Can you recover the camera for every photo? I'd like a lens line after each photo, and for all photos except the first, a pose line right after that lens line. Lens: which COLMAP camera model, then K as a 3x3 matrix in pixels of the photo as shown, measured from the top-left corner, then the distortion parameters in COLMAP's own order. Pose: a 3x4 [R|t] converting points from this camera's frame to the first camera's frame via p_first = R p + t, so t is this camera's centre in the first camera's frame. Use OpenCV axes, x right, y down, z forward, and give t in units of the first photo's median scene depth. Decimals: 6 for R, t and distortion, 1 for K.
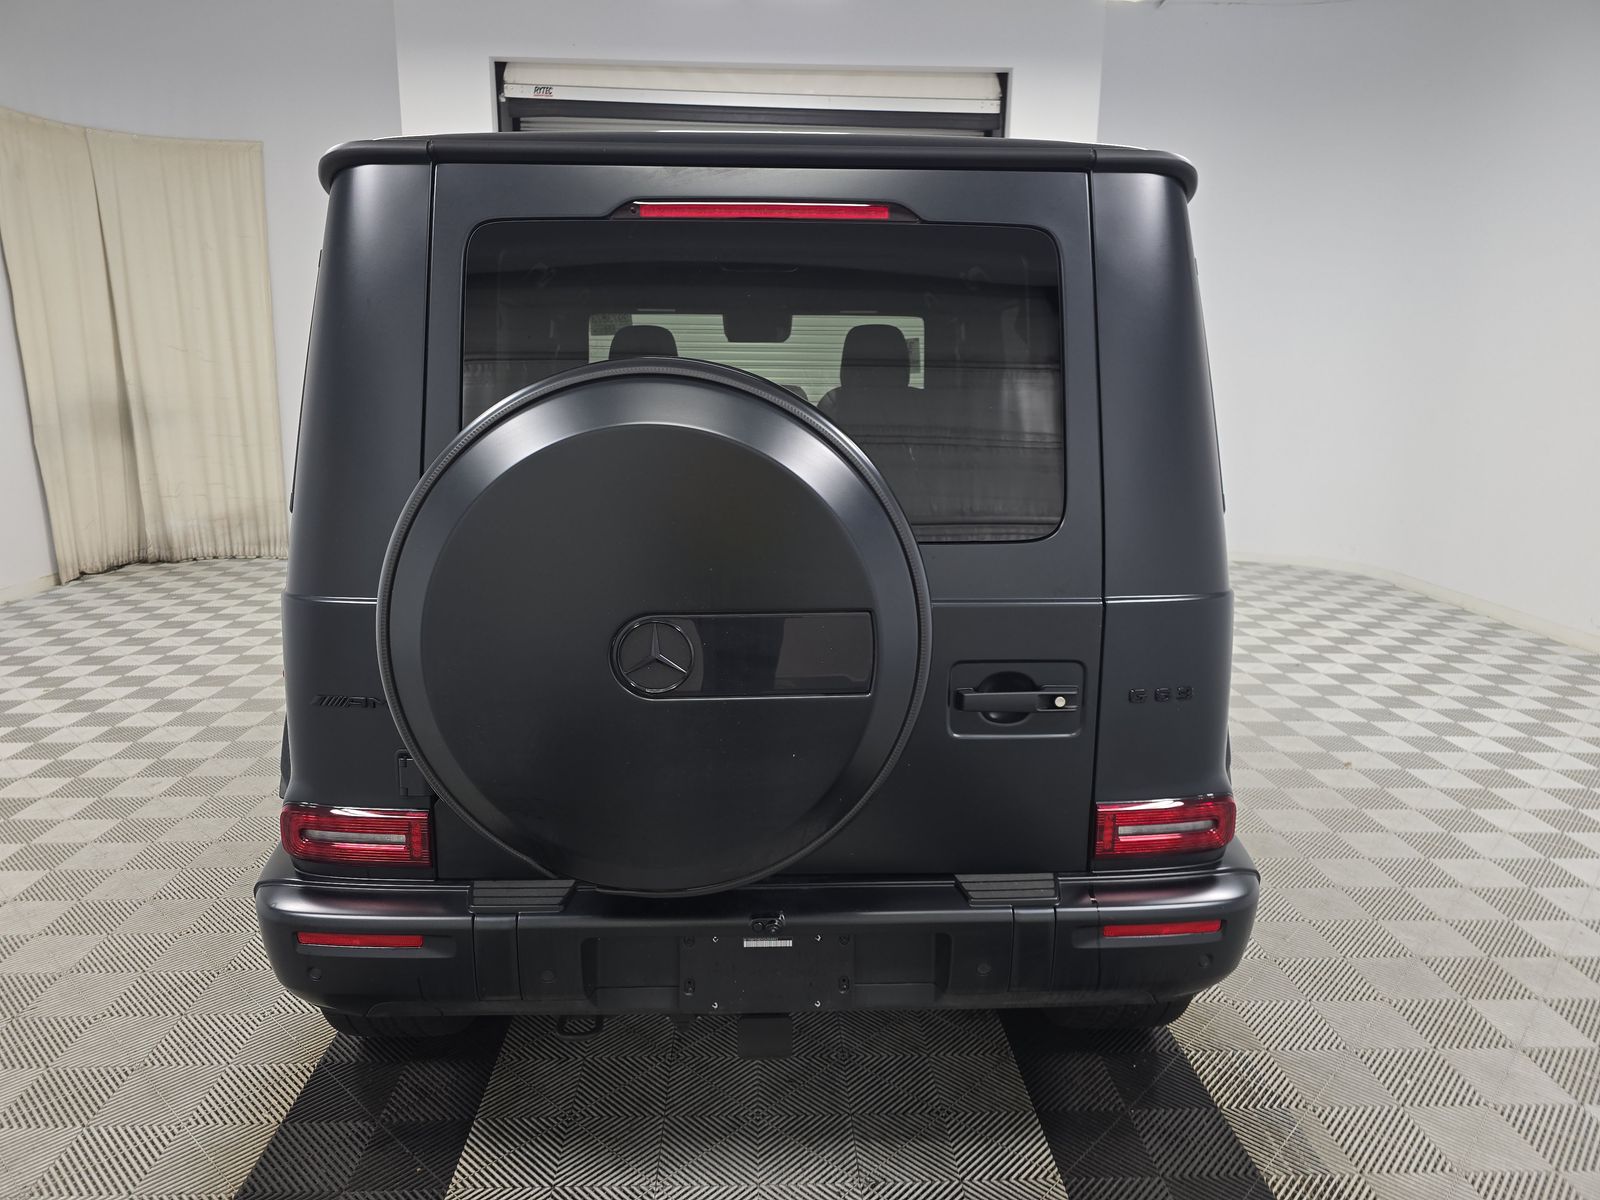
lens RADIAL K [[1071.3, 0, 800.0], [0, 1071.3, 600.0], [0, 0, 1]] dist [0.030956, -0.001843]
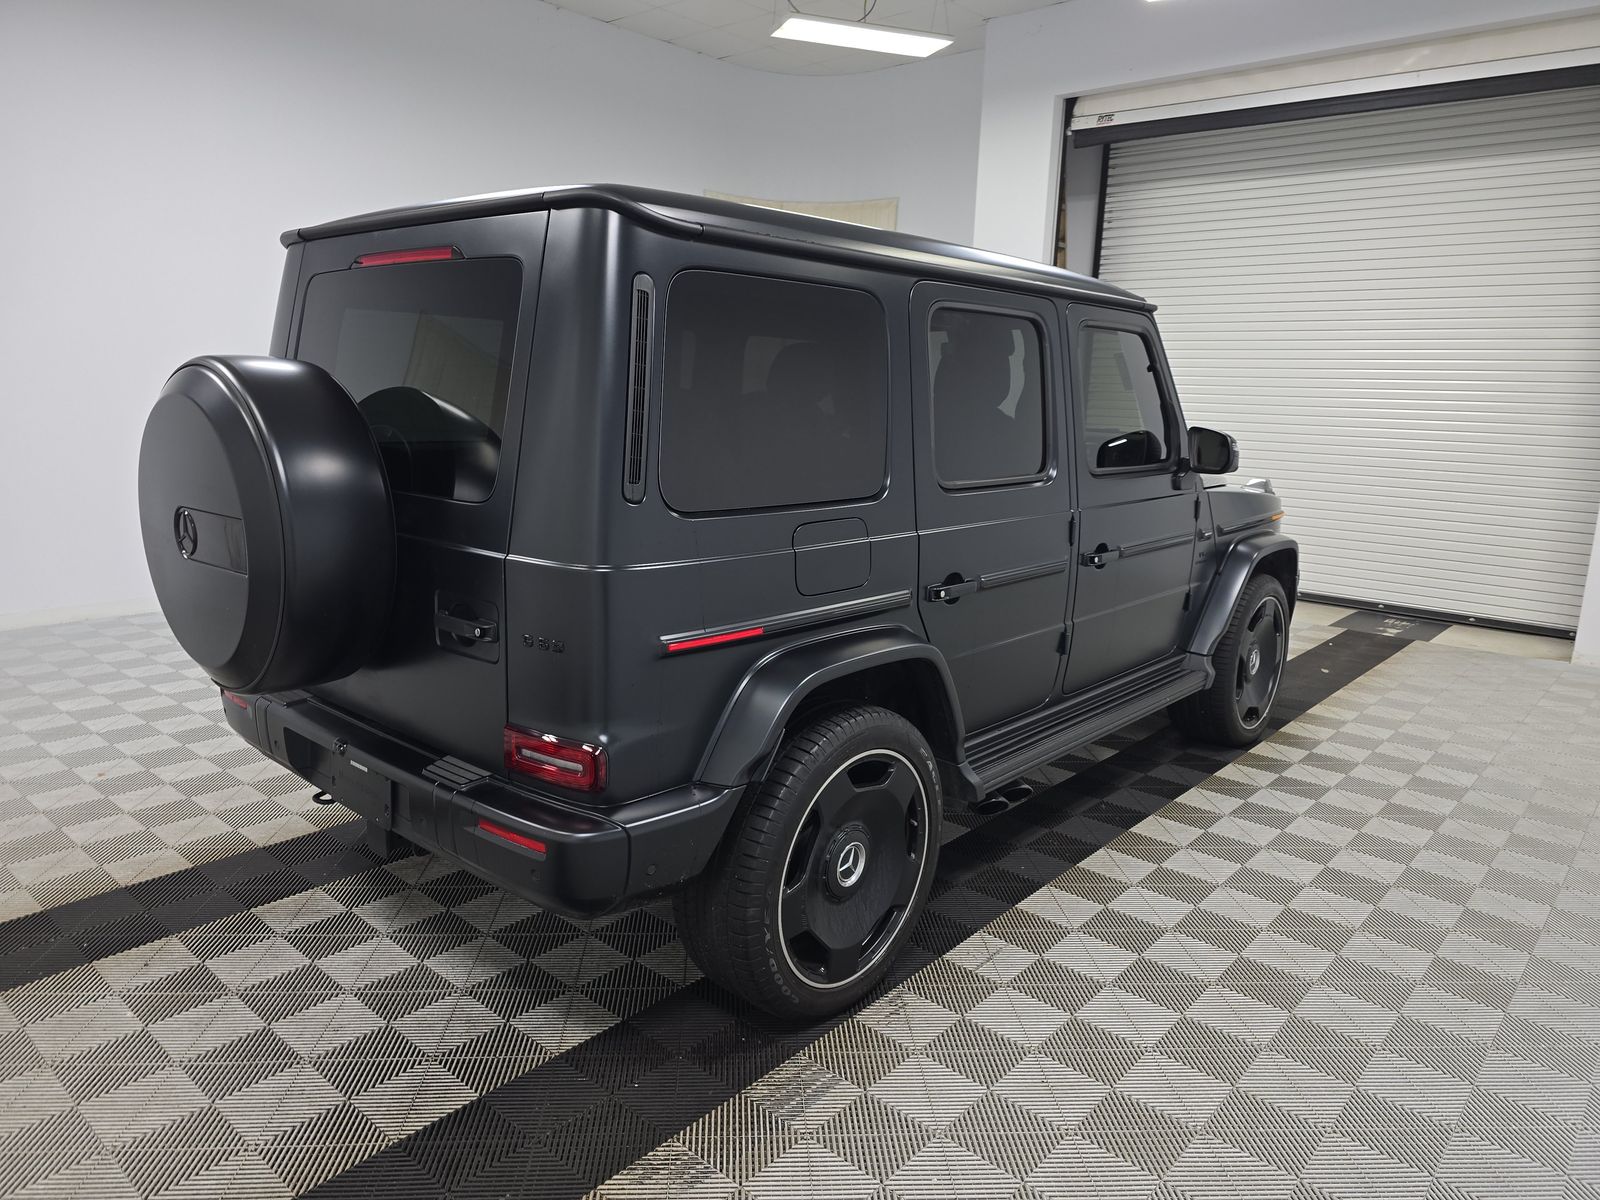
lens RADIAL K [[1071.3, 0, 800.0], [0, 1071.3, 600.0], [0, 0, 1]] dist [0.030956, -0.001843]
pose [[0.725105, 0.149267, -0.672267, 0.316654], [-0.162716, 0.985720, 0.043360, -0.013437], [0.669139, 0.077947, 0.739038, 0.074467]]
